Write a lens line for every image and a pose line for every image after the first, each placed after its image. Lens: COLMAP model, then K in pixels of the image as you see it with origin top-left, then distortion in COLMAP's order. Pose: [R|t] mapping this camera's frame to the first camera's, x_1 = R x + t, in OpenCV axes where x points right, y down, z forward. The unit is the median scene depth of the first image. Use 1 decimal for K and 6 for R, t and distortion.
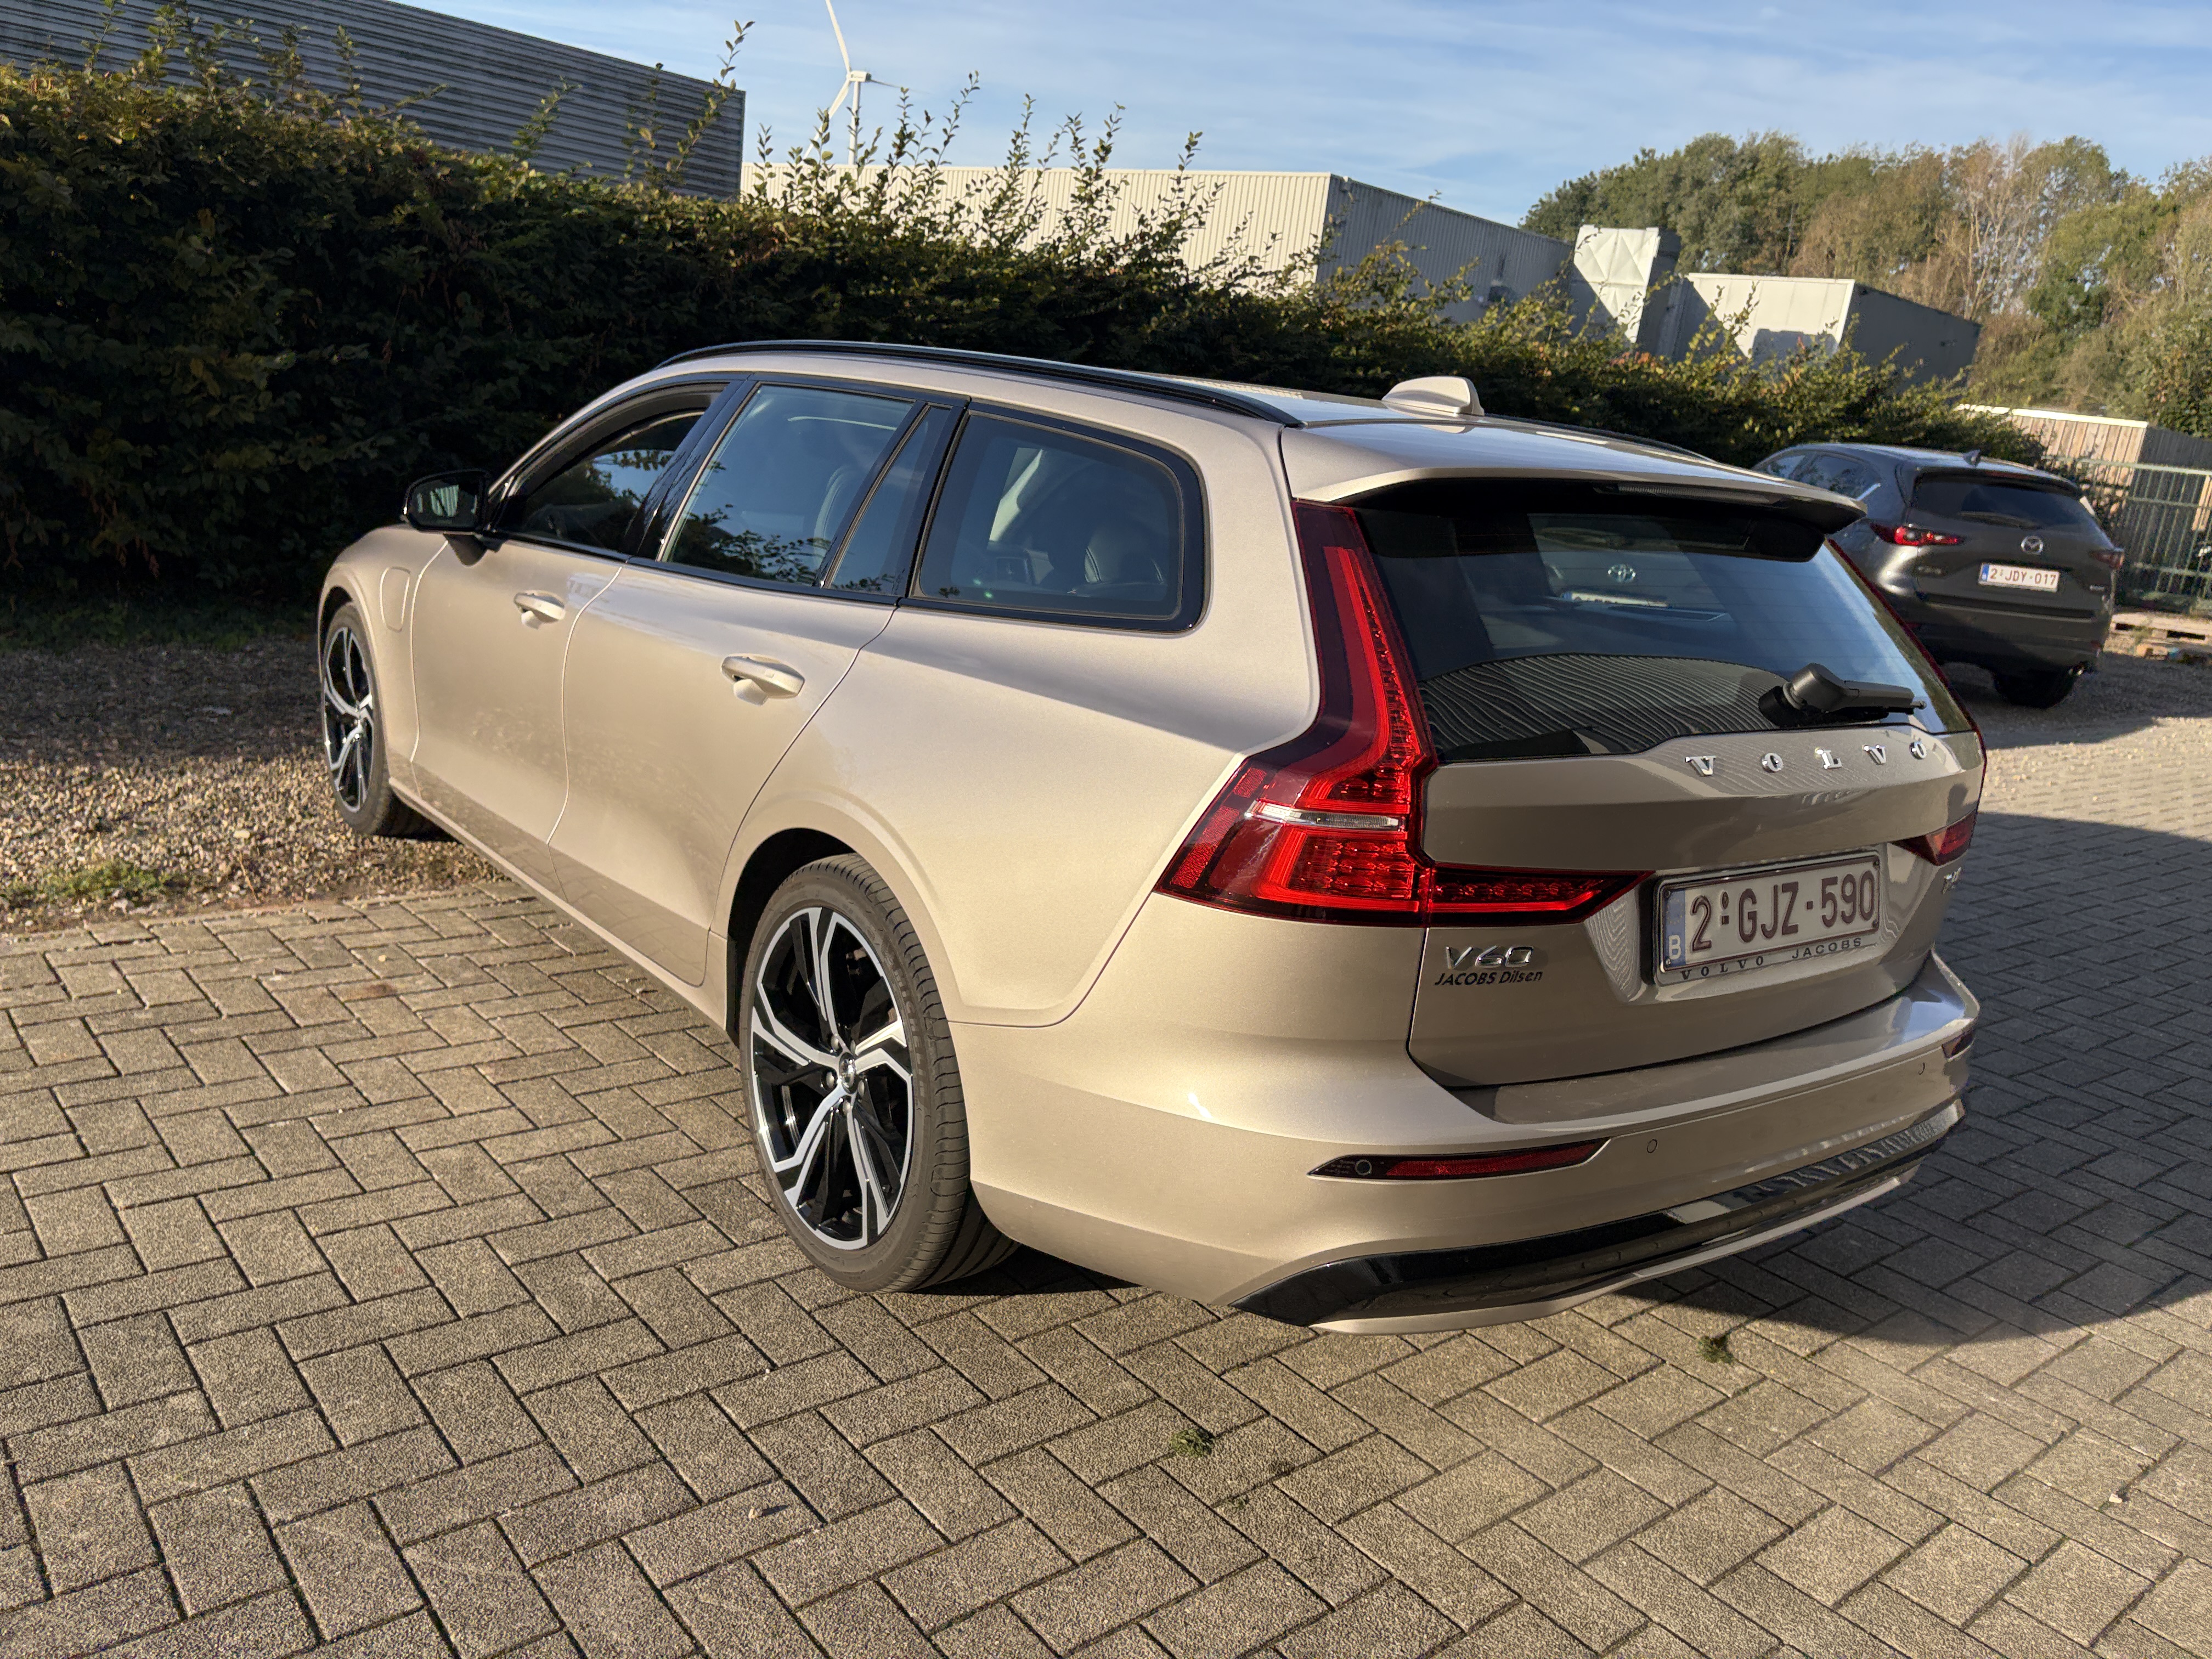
lens RADIAL K [[1685.5, 0, 1084.8], [0, 1685.5, 830.9], [0, 0, 1]] dist [0.061607, -0.066498]
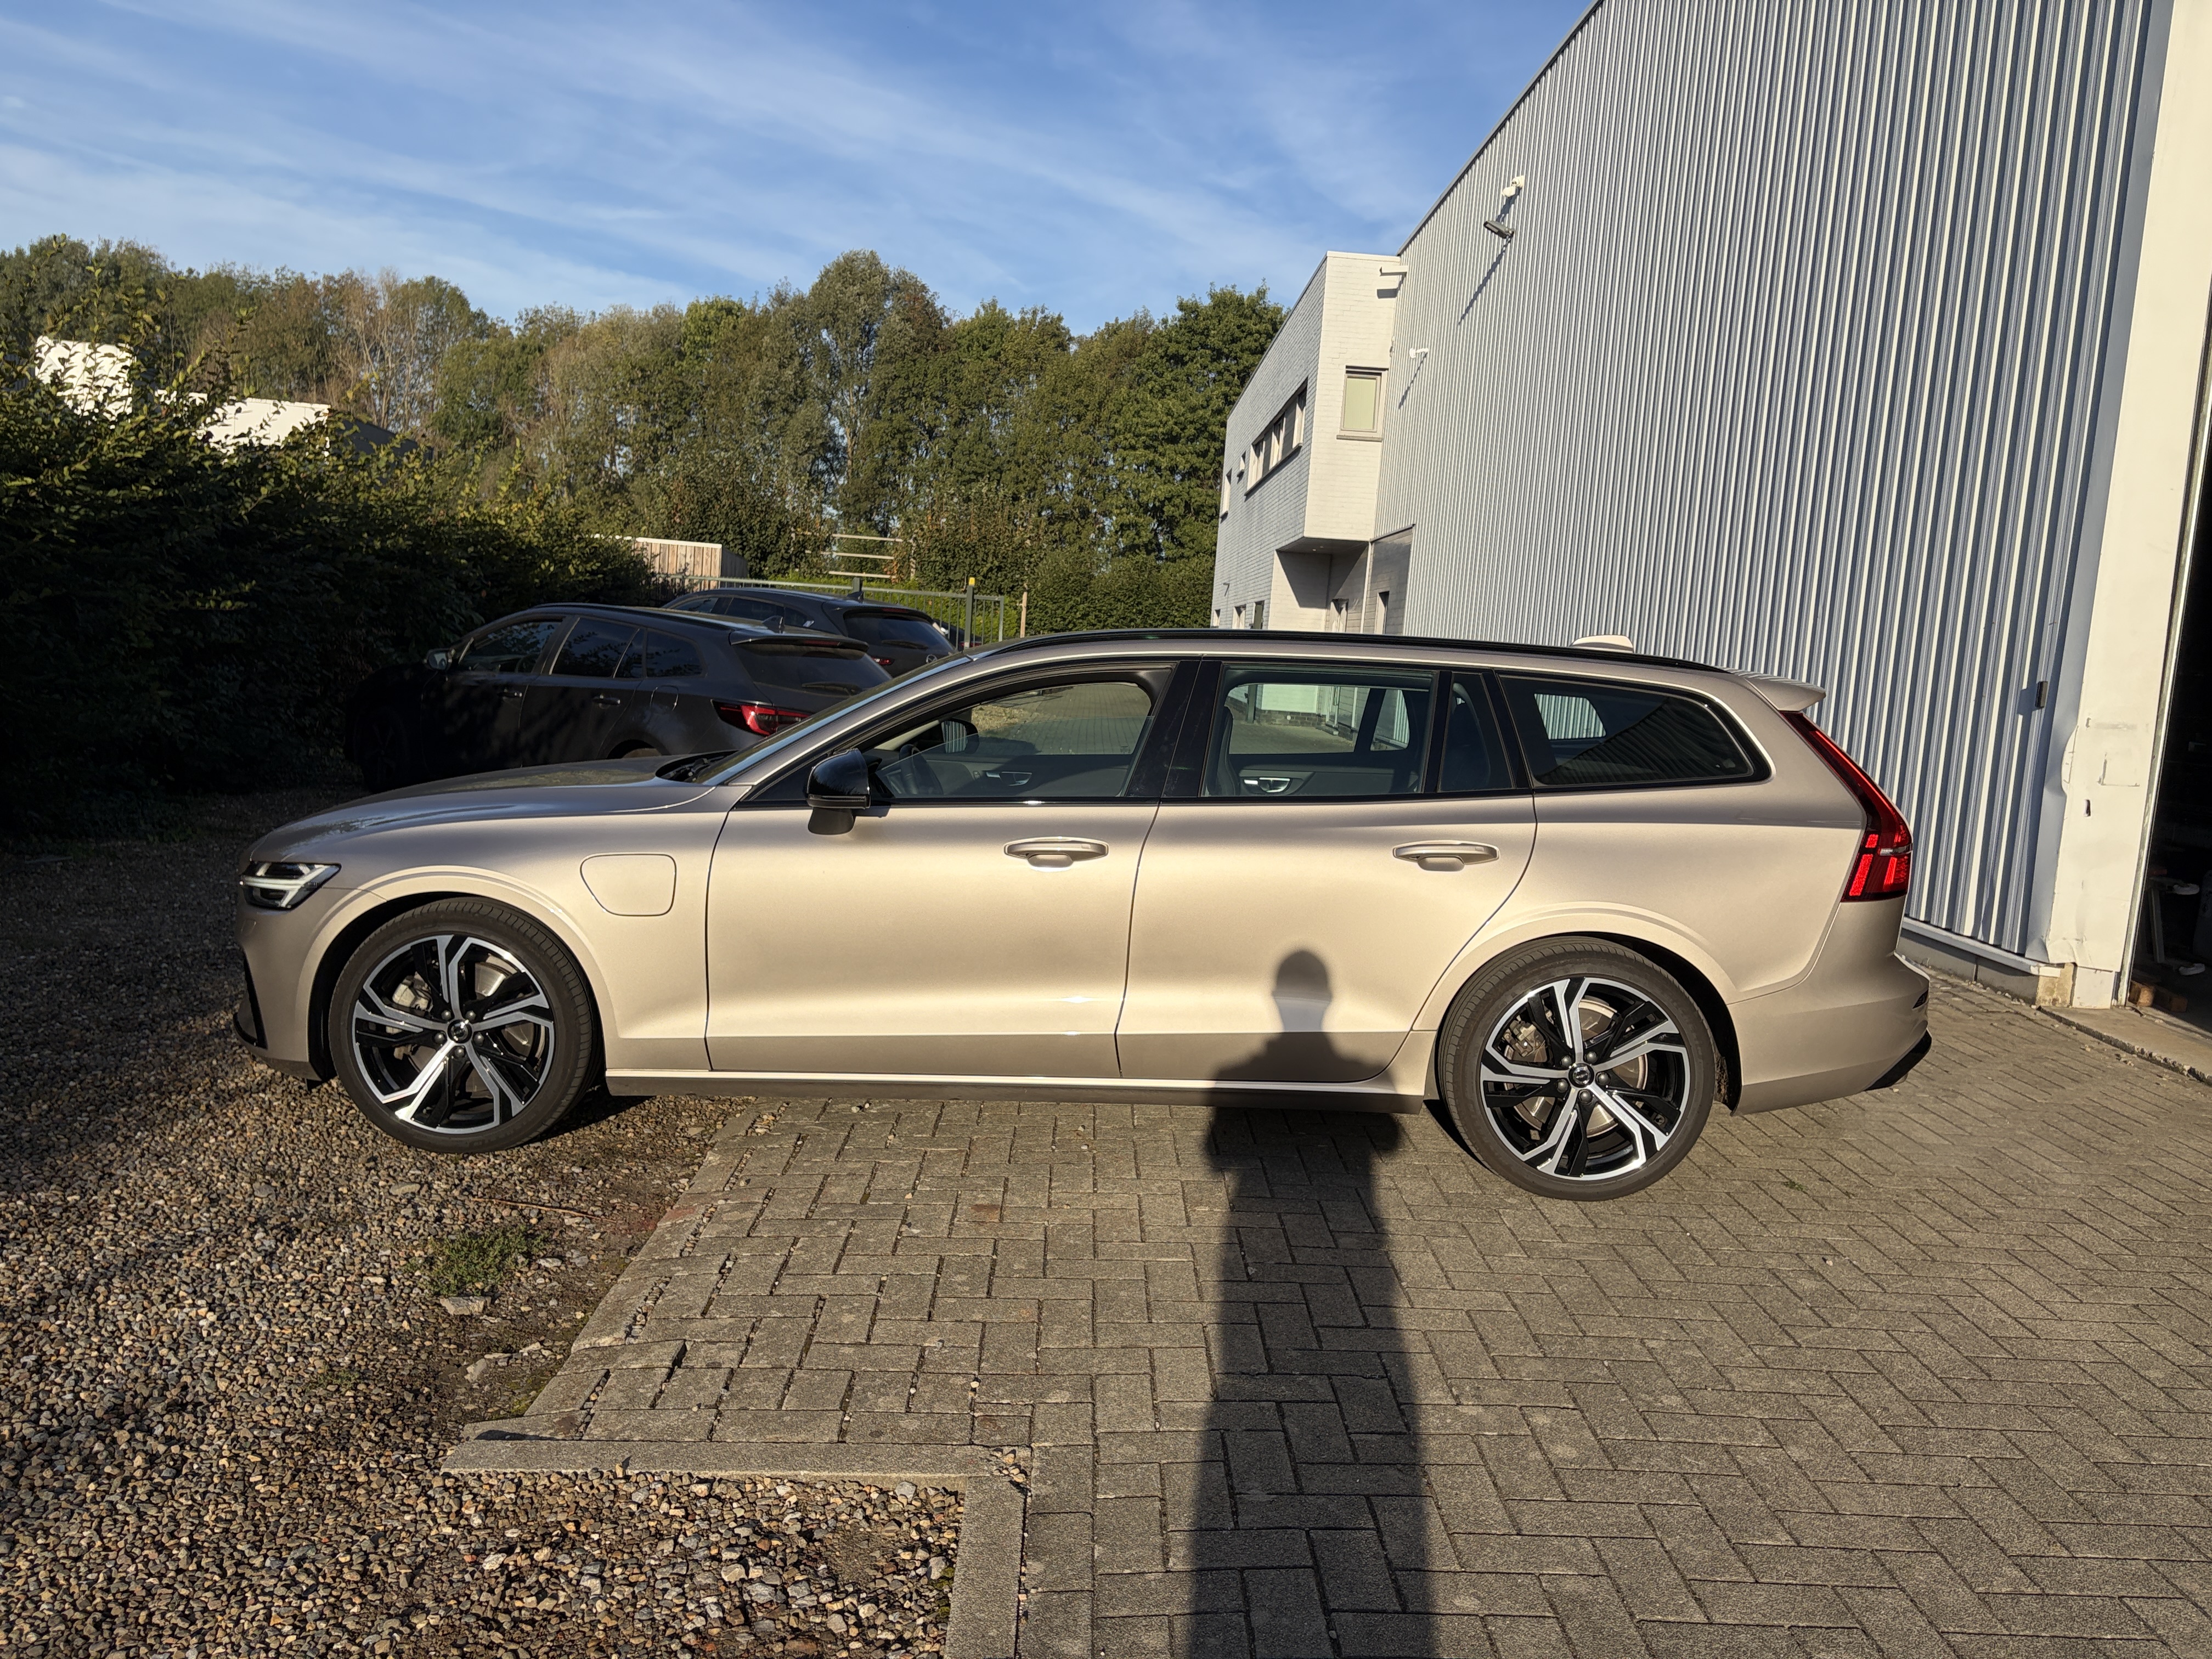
lens RADIAL K [[1685.5, 0, 1109.0], [0, 1685.5, 813.0], [0, 0, 1]] dist [0.061607, -0.066498]
pose [[0.622038, -0.155217, 0.767448, -0.531463], [0.206943, 0.977892, 0.030046, -0.080928], [-0.755145, 0.140128, 0.640406, 0.080555]]
